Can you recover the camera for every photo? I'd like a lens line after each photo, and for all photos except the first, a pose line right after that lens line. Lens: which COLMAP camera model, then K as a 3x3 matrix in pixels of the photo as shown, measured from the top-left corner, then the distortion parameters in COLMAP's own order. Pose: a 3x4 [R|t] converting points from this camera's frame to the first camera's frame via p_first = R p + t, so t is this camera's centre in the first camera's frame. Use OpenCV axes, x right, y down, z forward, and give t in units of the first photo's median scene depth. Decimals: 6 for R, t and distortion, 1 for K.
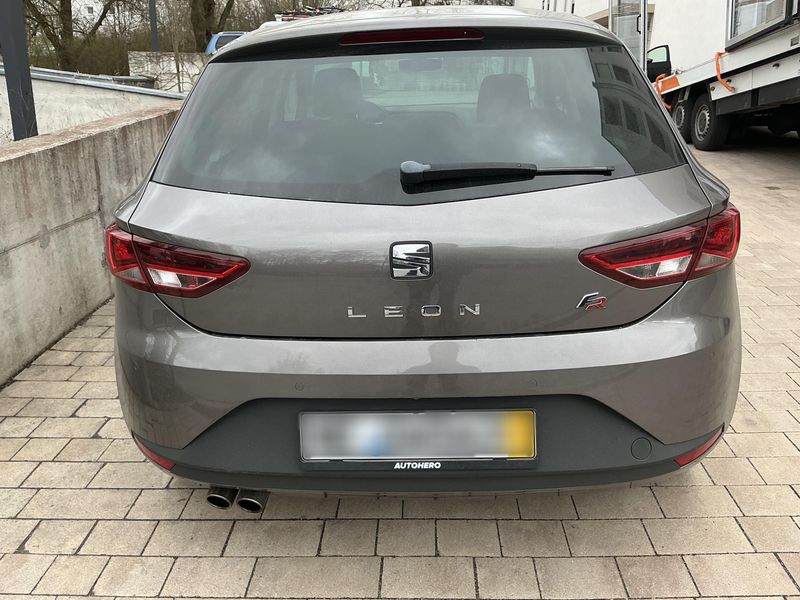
lens RADIAL K [[667.1, 0, 403.9], [0, 667.1, 299.1], [0, 0, 1]] dist [0.060285, -0.124206]
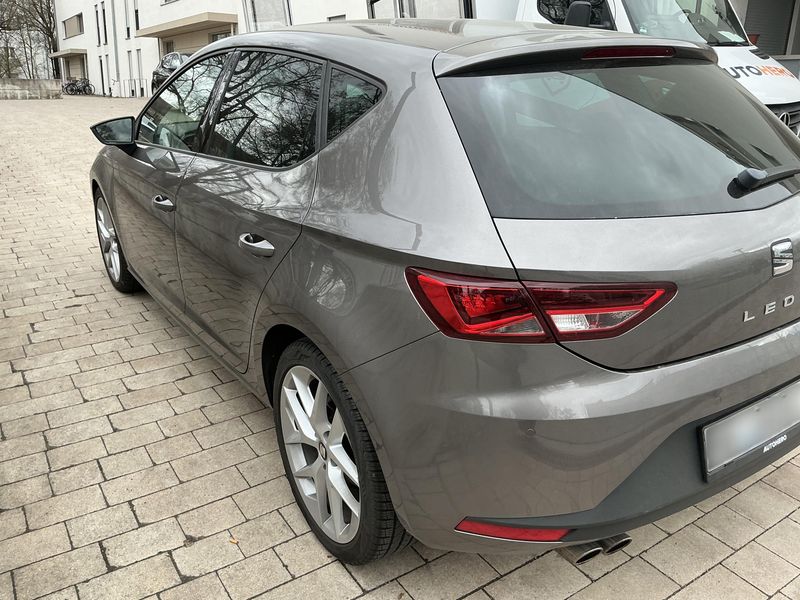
lens RADIAL K [[667.1, 0, 403.9], [0, 667.1, 299.1], [0, 0, 1]] dist [0.060285, -0.124206]
pose [[0.819209, -0.183394, 0.543382, -0.507995], [0.186607, 0.981171, 0.049820, -0.074113], [-0.542287, 0.060586, 0.838006, 0.195834]]
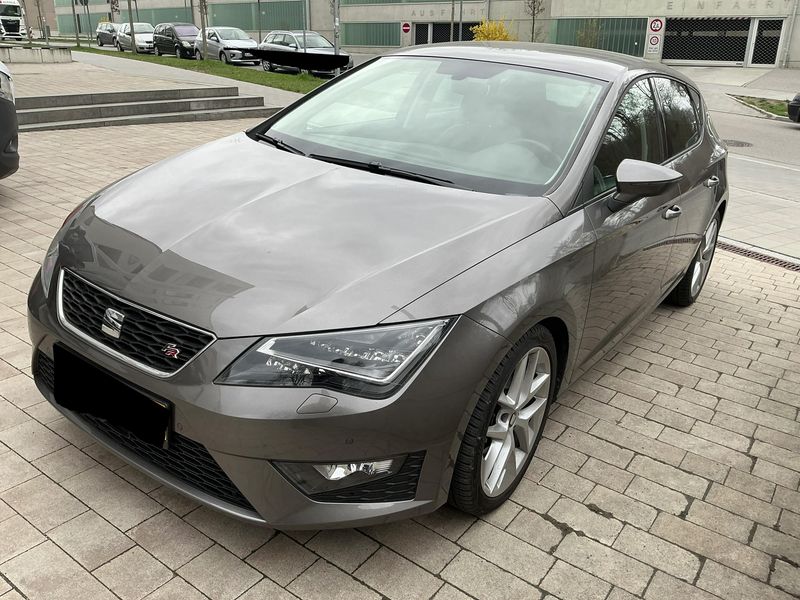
lens RADIAL K [[667.1, 0, 403.9], [0, 667.1, 299.1], [0, 0, 1]] dist [0.060285, -0.124206]
pose [[-0.828024, -0.246564, 0.503569, -0.470619], [0.129444, 0.789795, 0.599557, -0.771489], [-0.545545, 0.561632, -0.622053, 2.035194]]
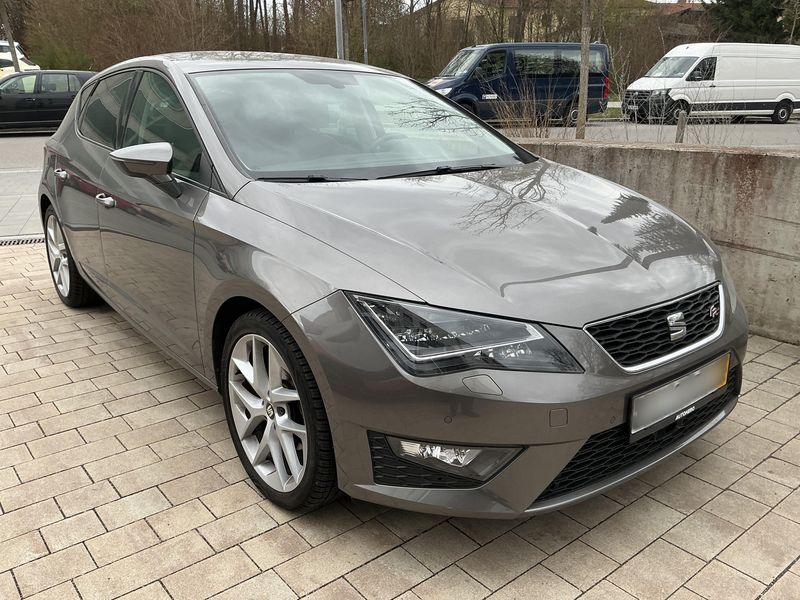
lens RADIAL K [[667.1, 0, 403.9], [0, 667.1, 299.1], [0, 0, 1]] dist [0.060285, -0.124206]
pose [[-0.767803, 0.210941, -0.604965, 0.605996], [-0.206947, 0.811976, 0.545773, -0.733872], [0.606342, 0.544242, -0.579784, 2.007917]]
